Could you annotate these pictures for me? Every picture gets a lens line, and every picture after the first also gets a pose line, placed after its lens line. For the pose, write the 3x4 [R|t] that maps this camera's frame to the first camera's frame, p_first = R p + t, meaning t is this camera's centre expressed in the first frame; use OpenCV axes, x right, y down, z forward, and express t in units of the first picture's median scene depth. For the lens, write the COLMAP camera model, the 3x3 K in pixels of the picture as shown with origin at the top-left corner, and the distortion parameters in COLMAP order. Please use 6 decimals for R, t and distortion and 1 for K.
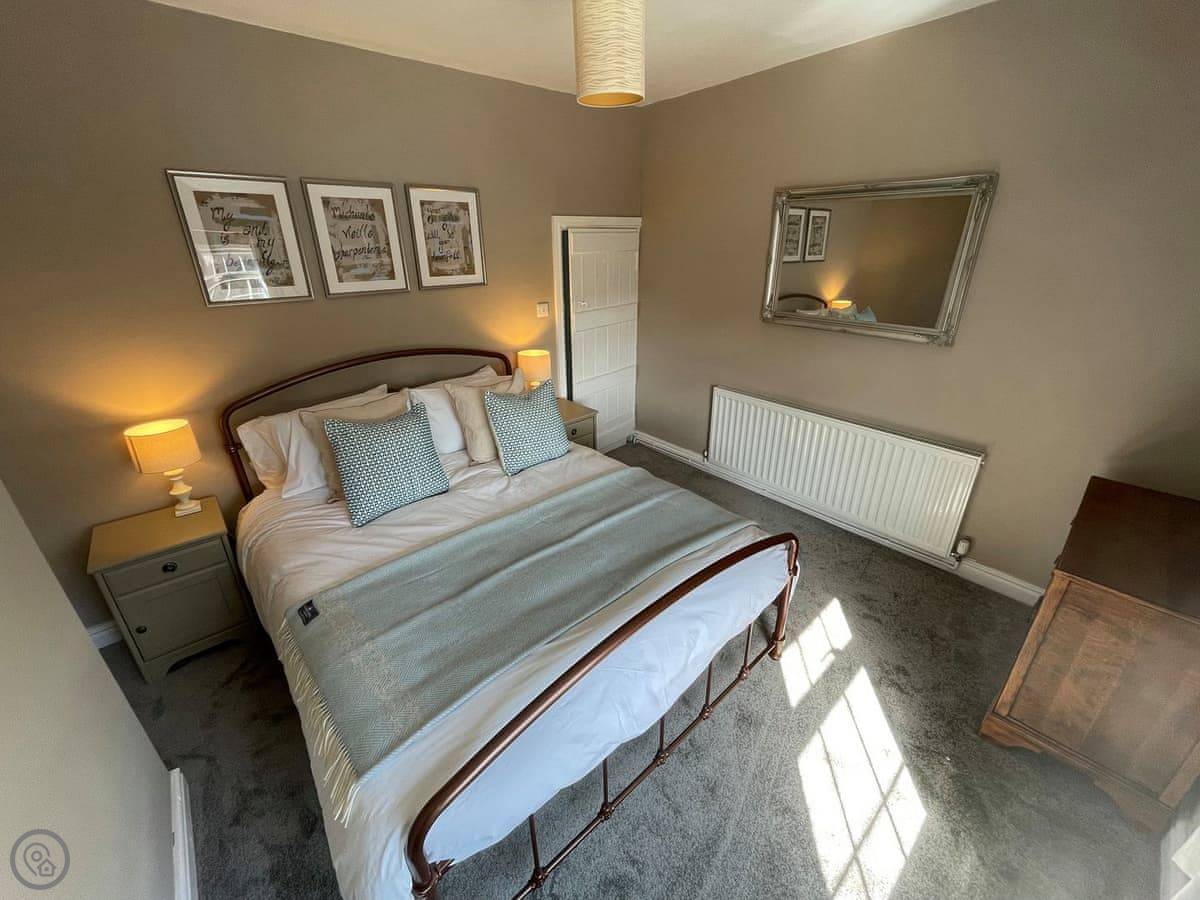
lens RADIAL K [[486.5, 0, 599.4], [0, 486.5, 444.3], [0, 0, 1]] dist [-0.003840, -0.000205]
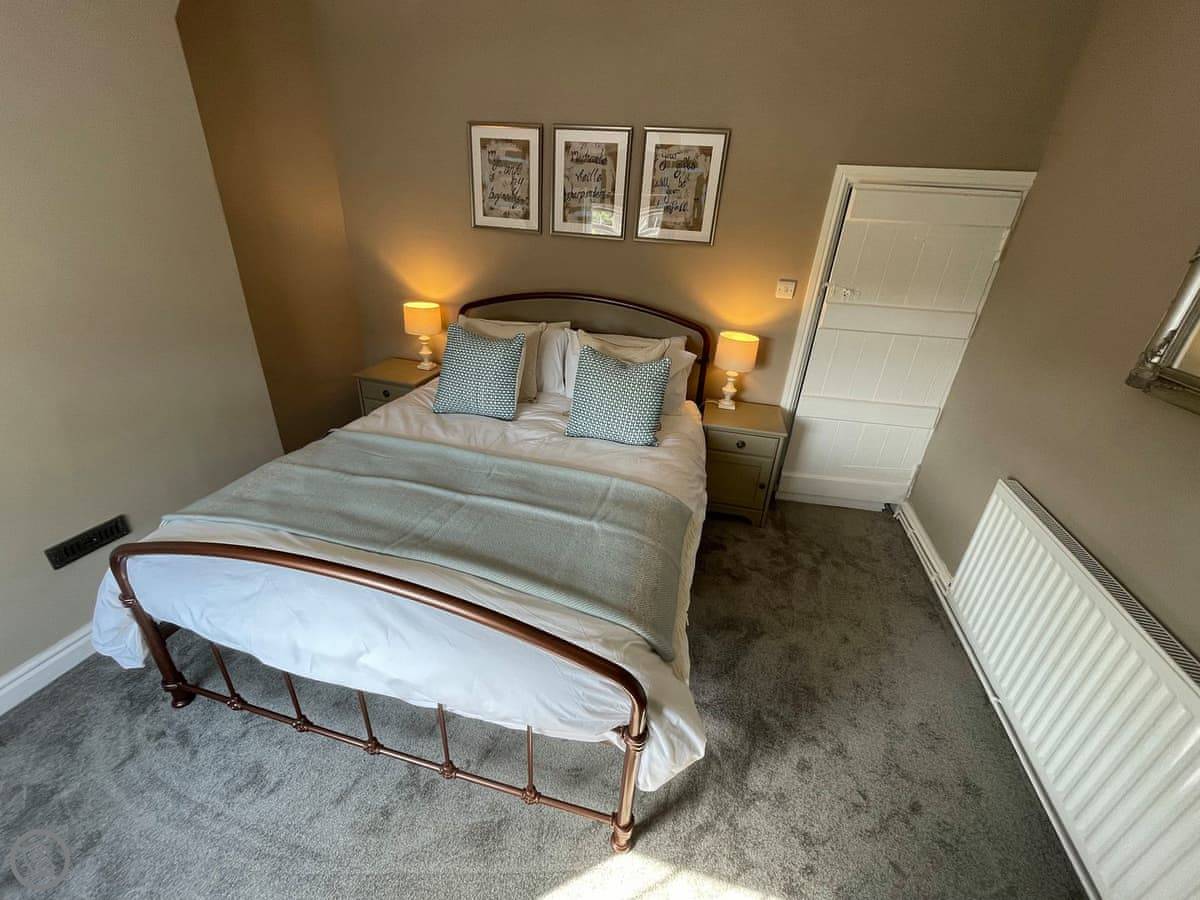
lens RADIAL K [[486.5, 0, 599.4], [0, 486.5, 444.3], [0, 0, 1]] dist [-0.003840, -0.000205]
pose [[0.554375, 0.395981, -0.732030, 0.524086], [-0.381331, 0.902657, 0.199493, -0.126480], [0.739767, 0.168551, 0.651410, 0.420315]]
